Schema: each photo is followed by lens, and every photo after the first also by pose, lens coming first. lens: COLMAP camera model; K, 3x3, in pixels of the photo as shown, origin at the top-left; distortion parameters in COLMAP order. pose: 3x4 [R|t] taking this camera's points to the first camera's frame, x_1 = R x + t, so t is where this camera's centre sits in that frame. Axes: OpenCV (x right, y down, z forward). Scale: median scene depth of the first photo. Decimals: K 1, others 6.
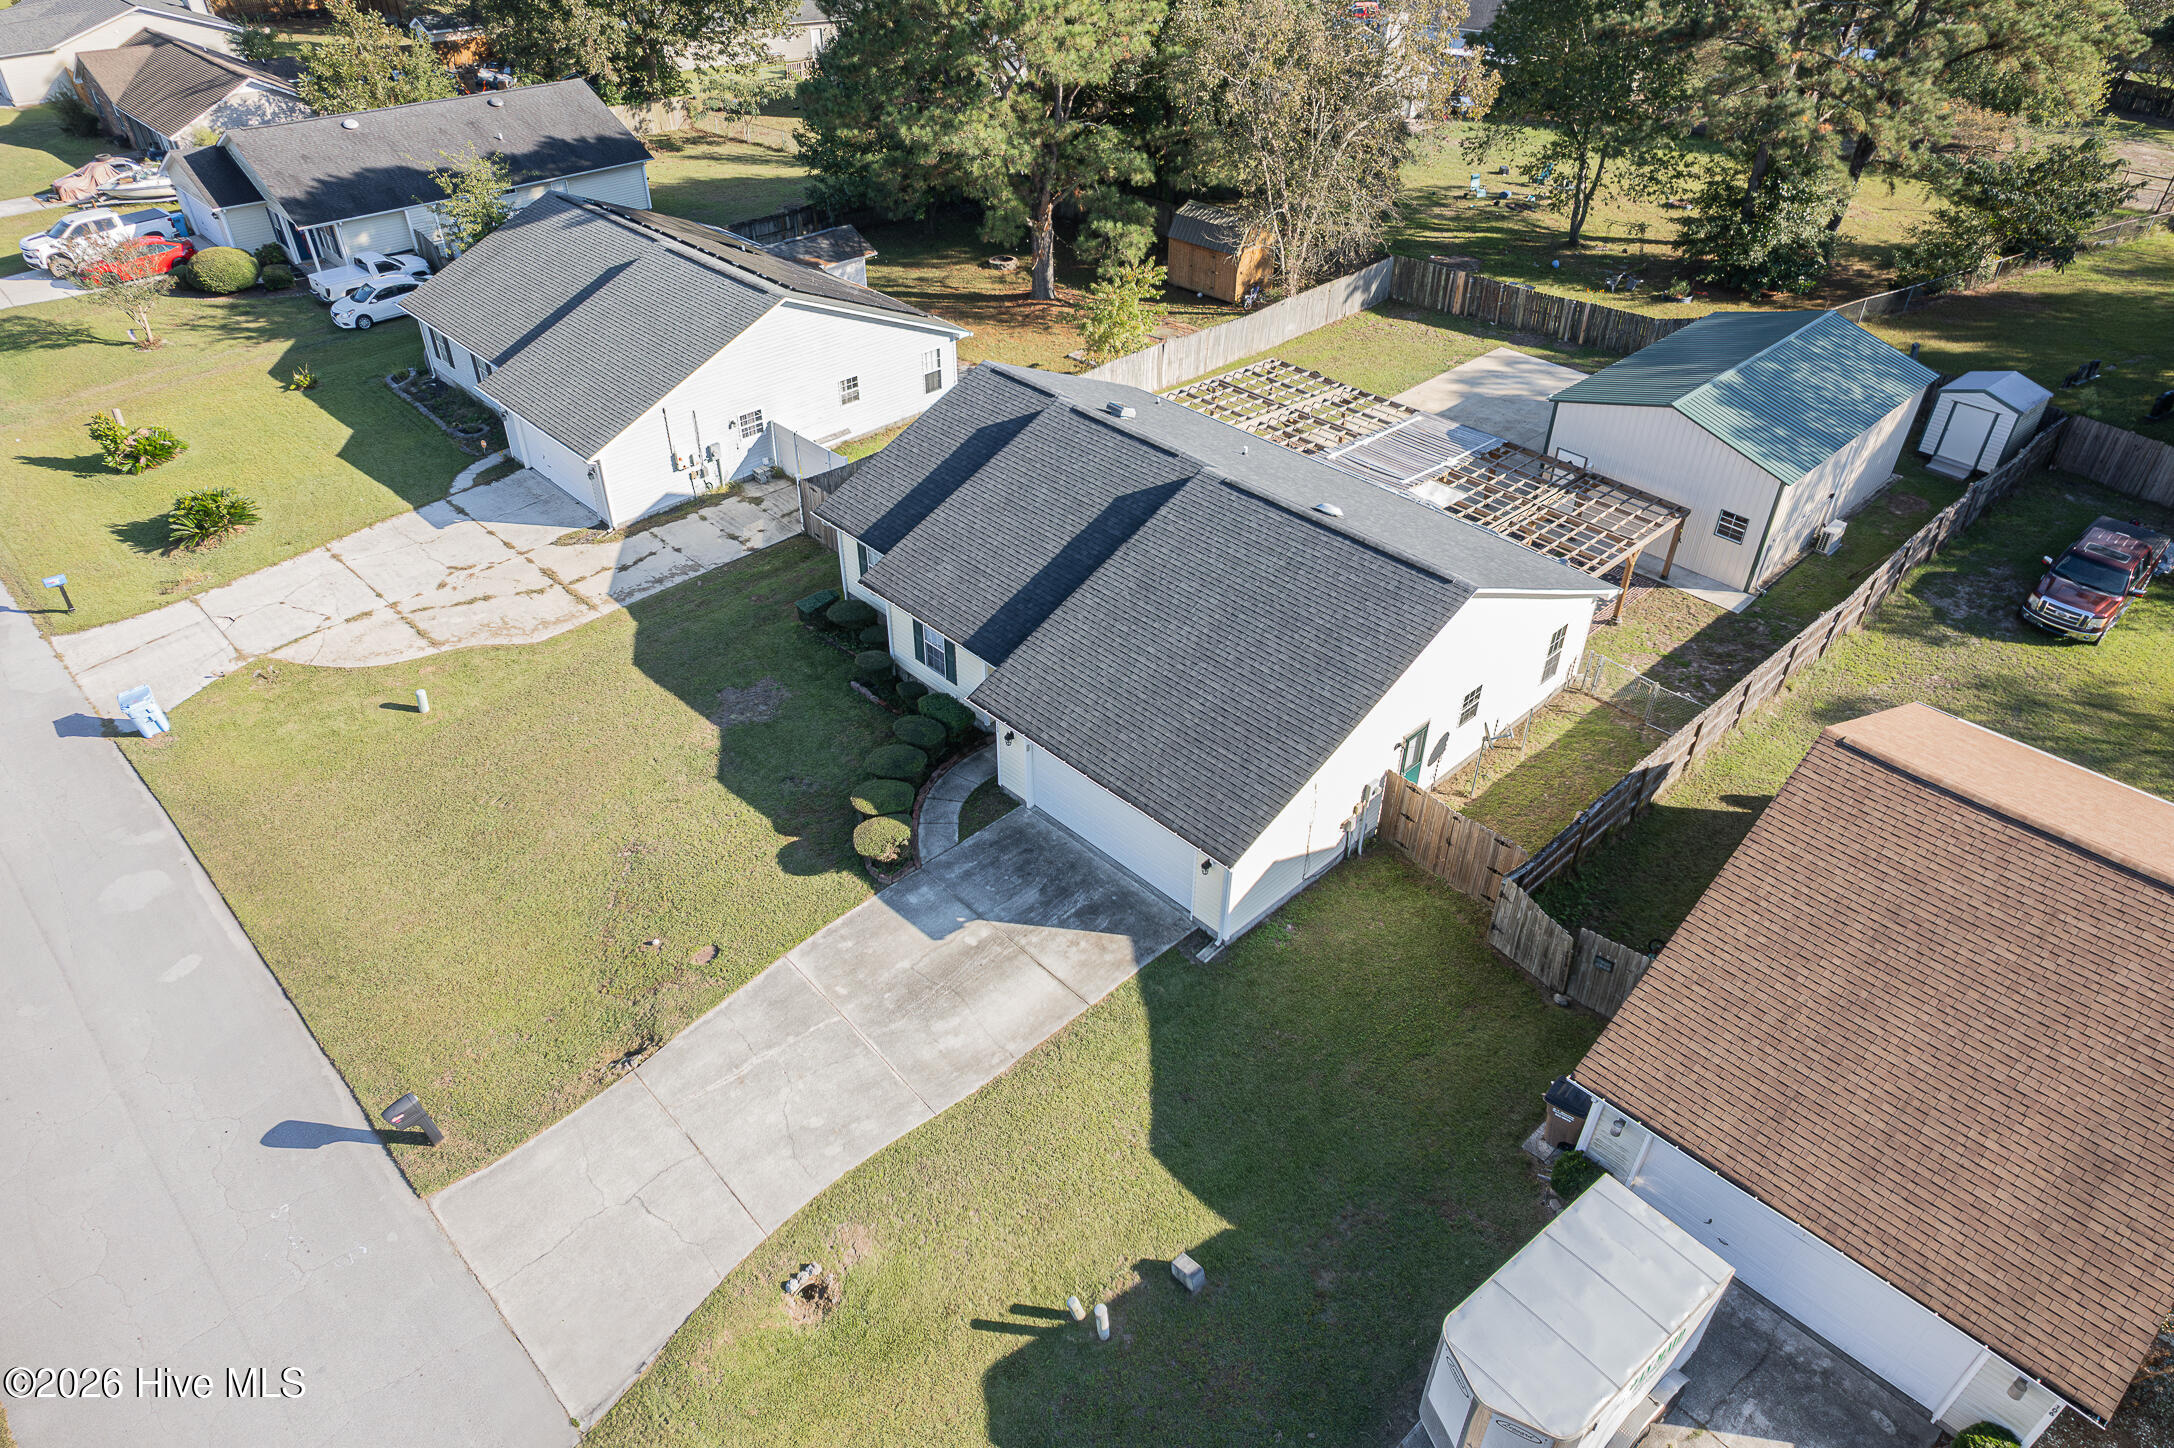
lens RADIAL K [[1384.5, 0, 1087.1], [0, 1384.5, 731.4], [0, 0, 1]] dist [-0.073526, 0.084033]
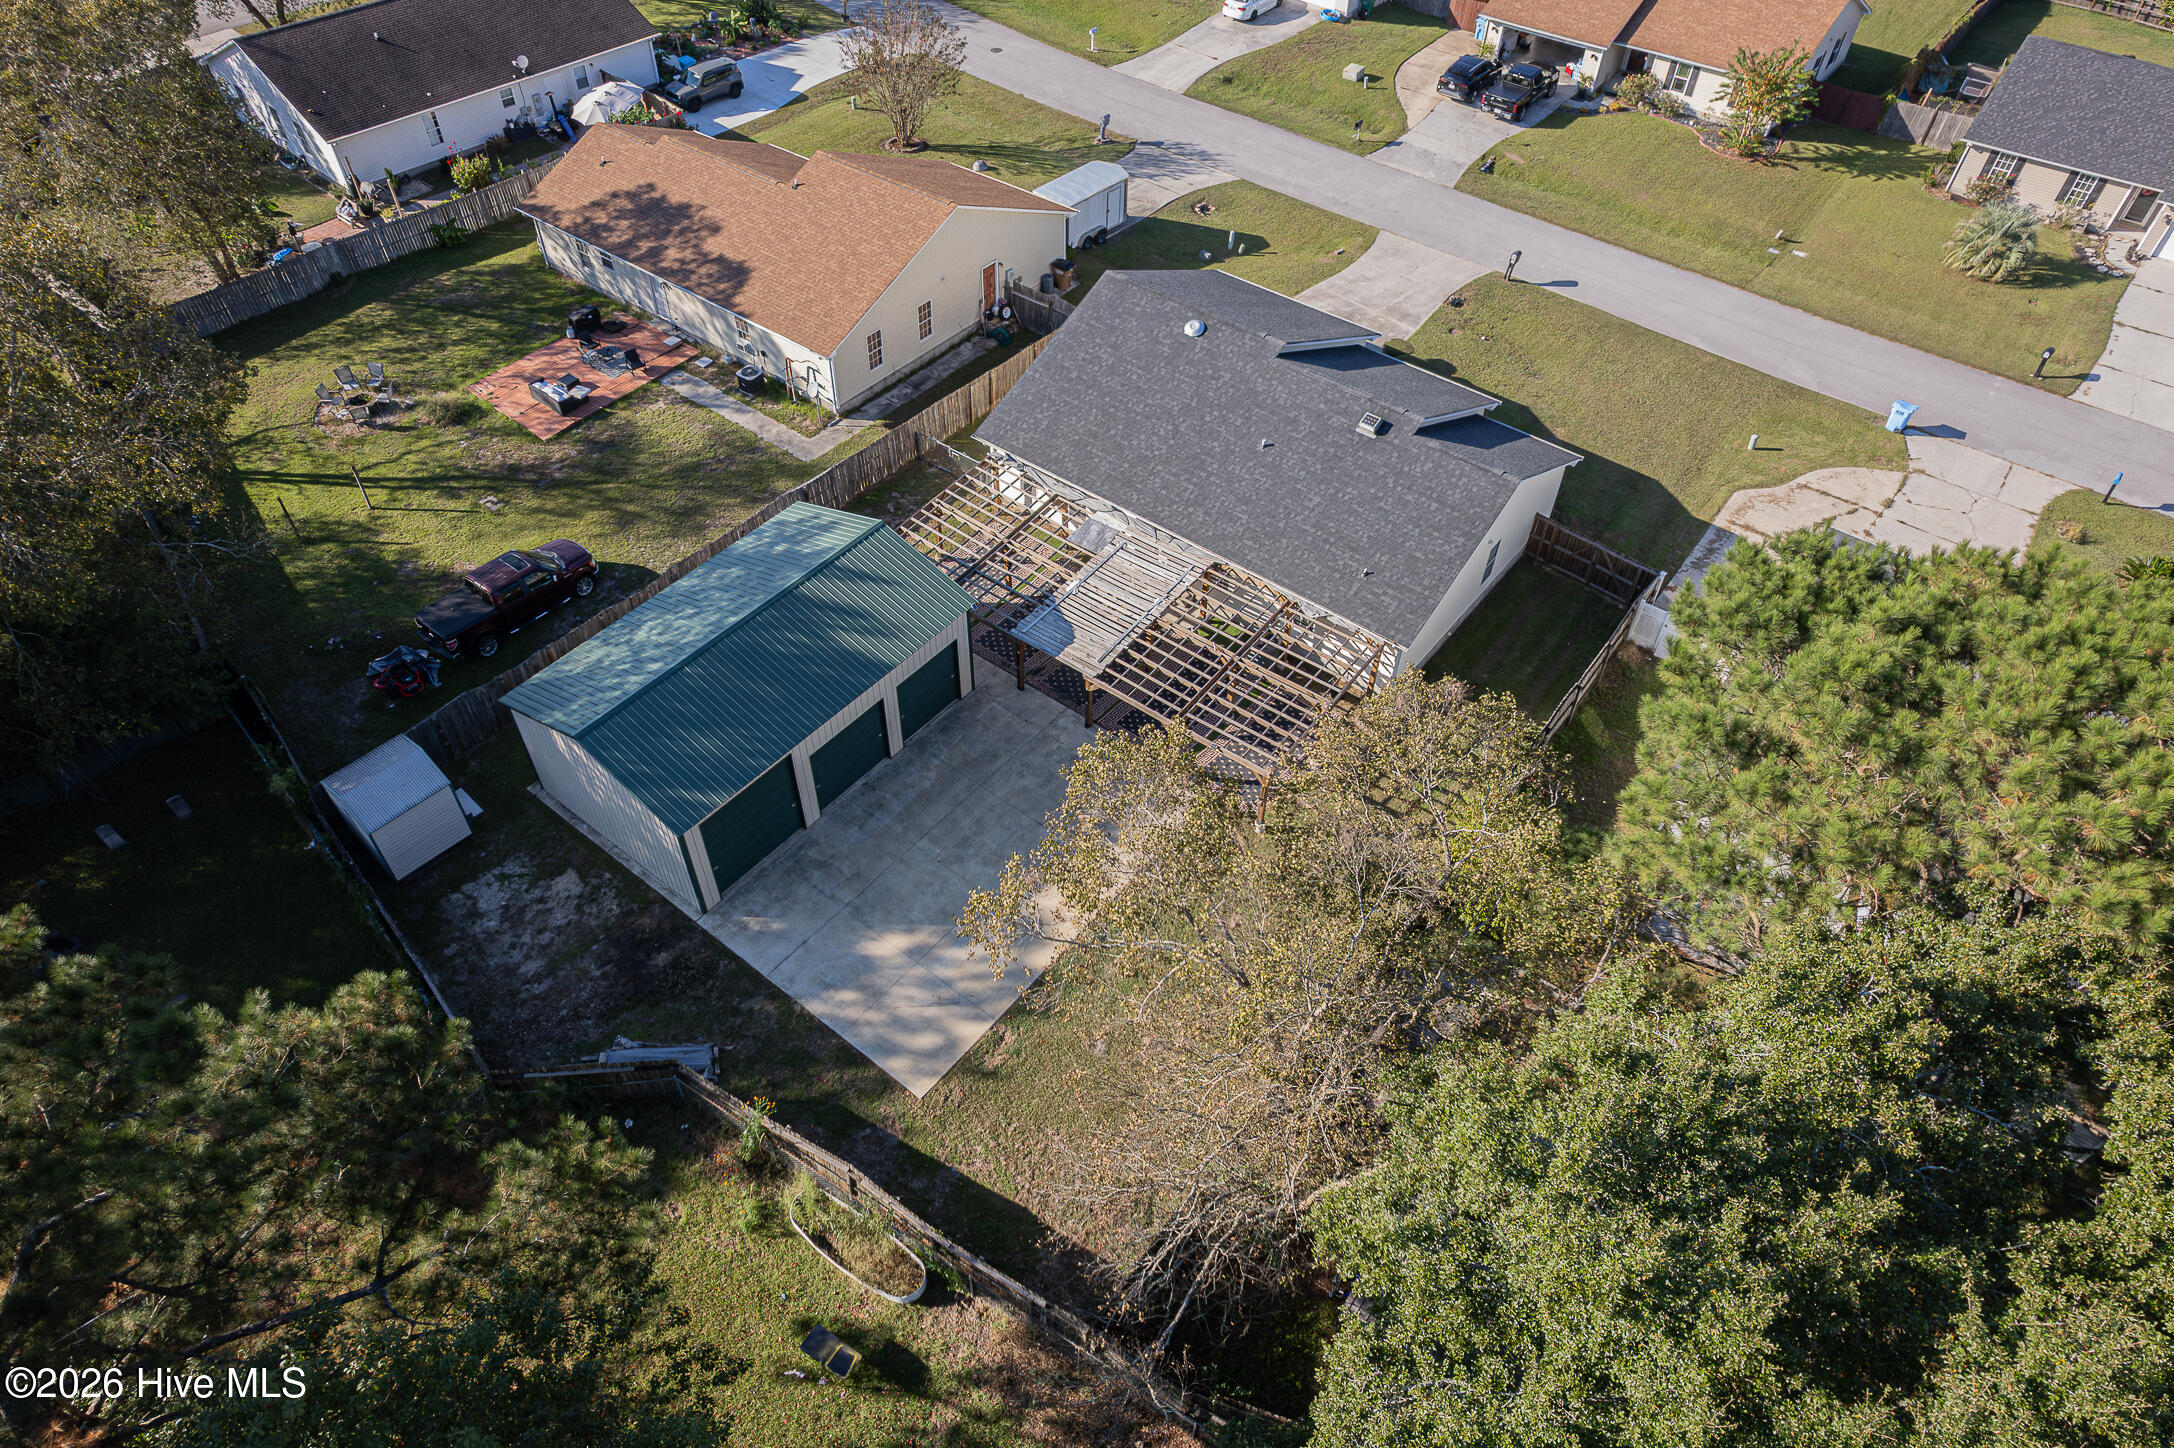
lens RADIAL K [[1384.5, 0, 1087.1], [0, 1384.5, 731.4], [0, 0, 1]] dist [-0.073526, 0.084033]
pose [[-0.991888, 0.079130, -0.099480, 0.464596], [-0.091114, 0.103117, 0.990487, -1.560405], [0.088635, 0.991517, -0.095071, 1.532943]]
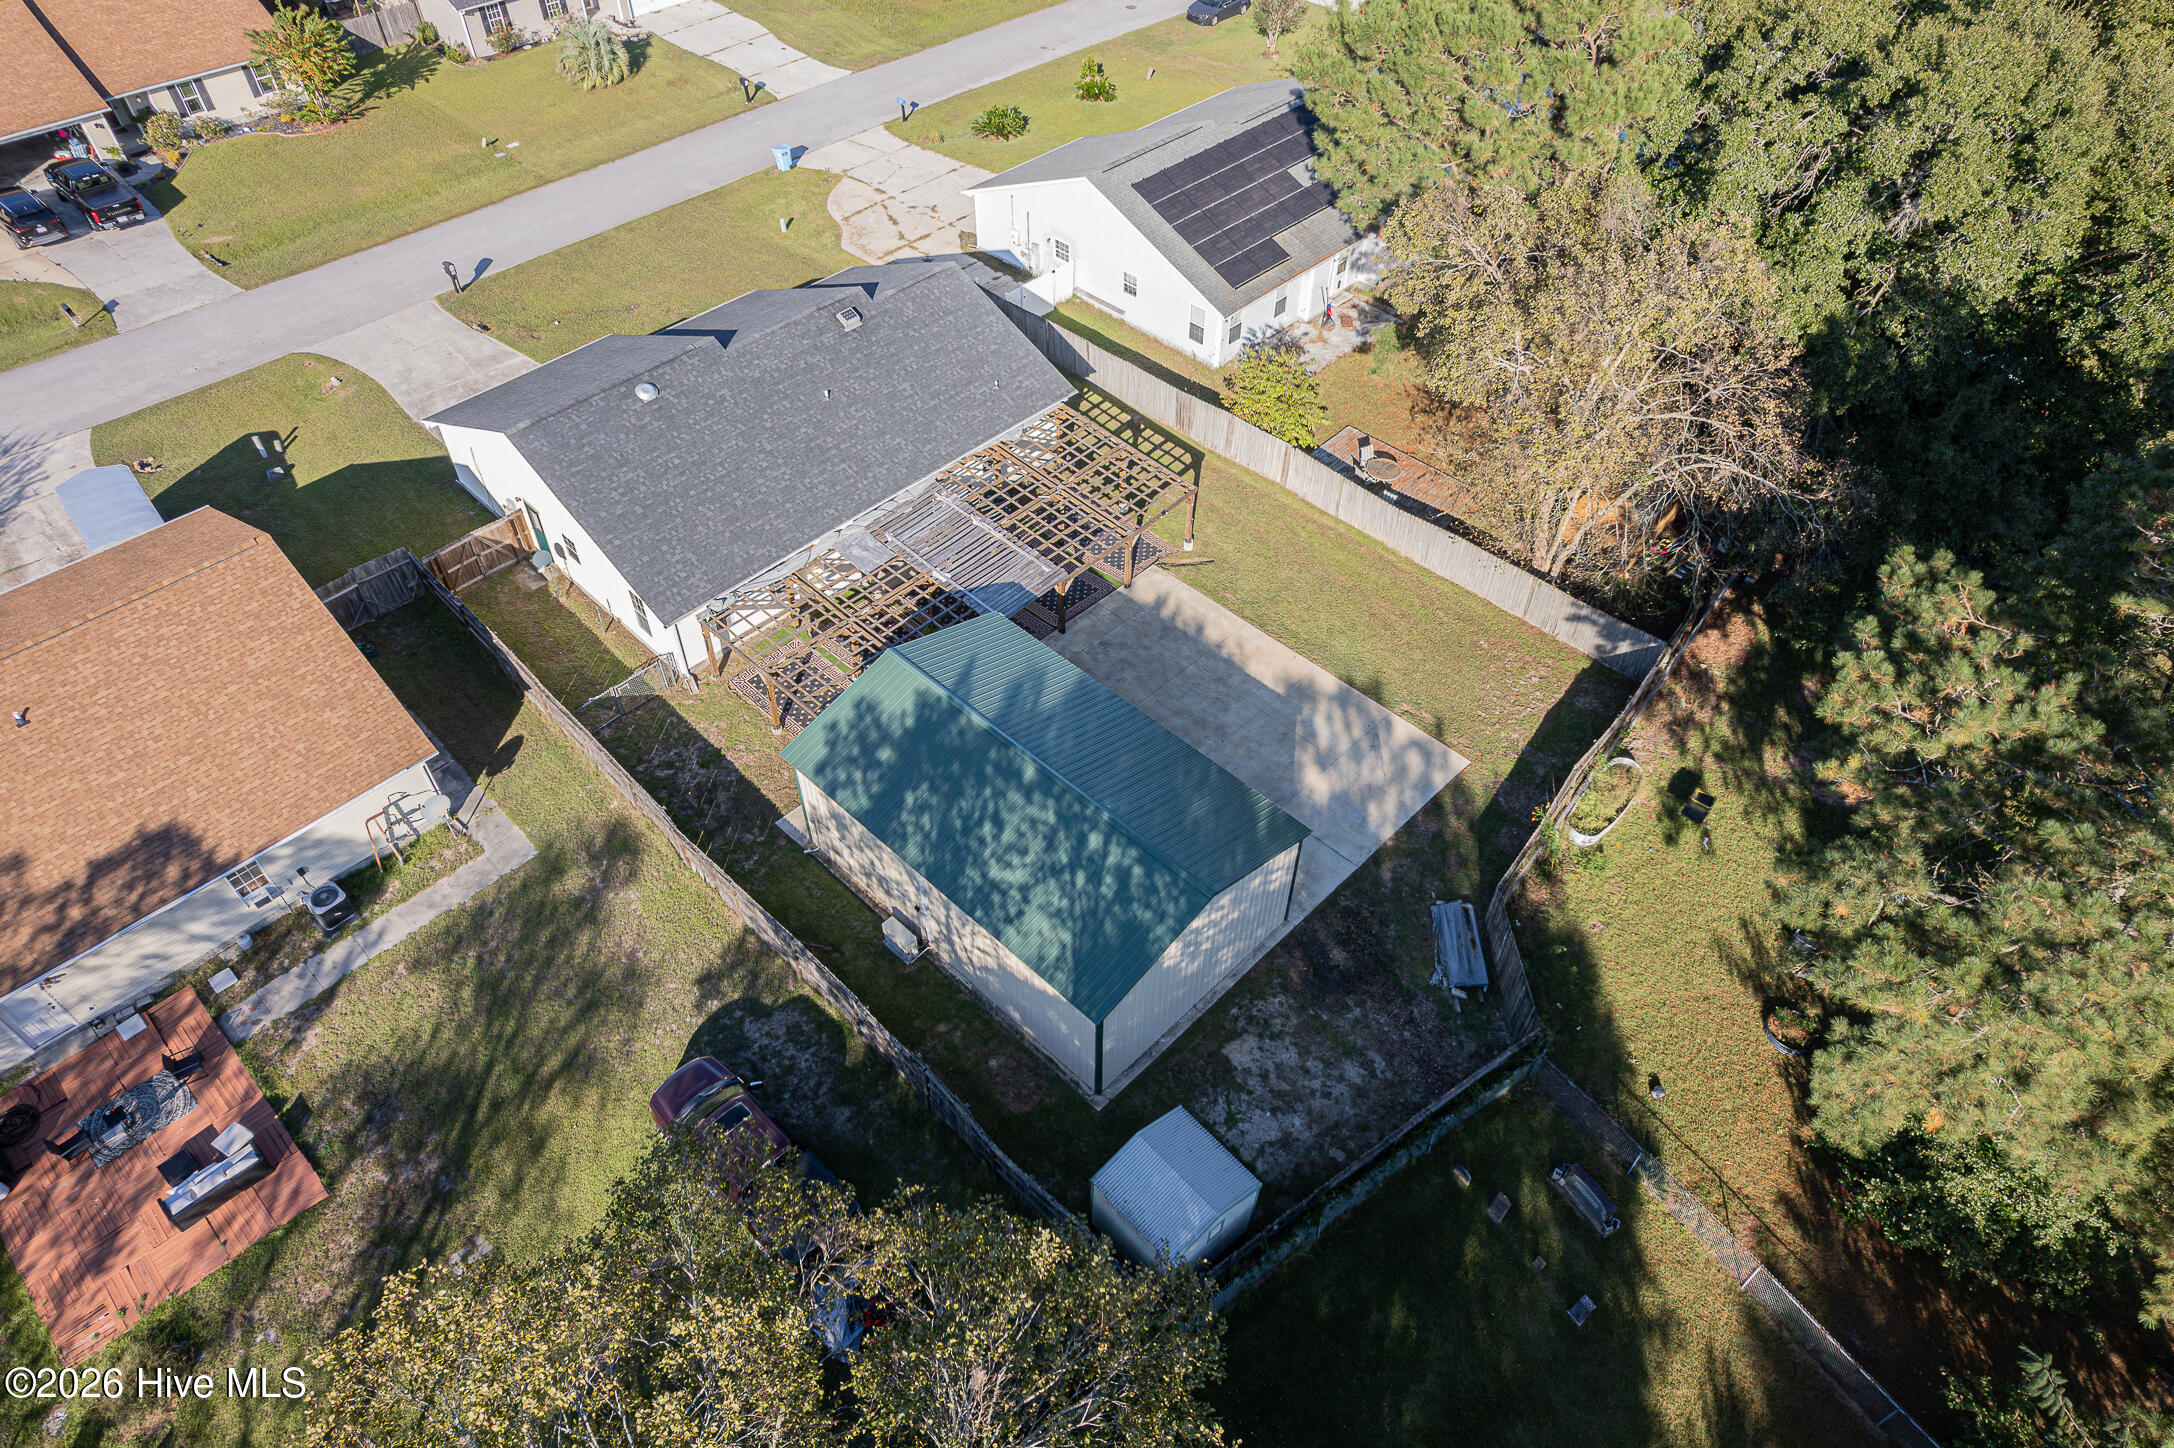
lens RADIAL K [[1384.5, 0, 1087.1], [0, 1384.5, 731.4], [0, 0, 1]] dist [-0.073526, 0.084033]
pose [[0.020216, 0.730795, -0.682297, 1.333501], [-0.611334, 0.549031, 0.569944, -1.003891], [0.791115, 0.405590, 0.457859, 0.838705]]
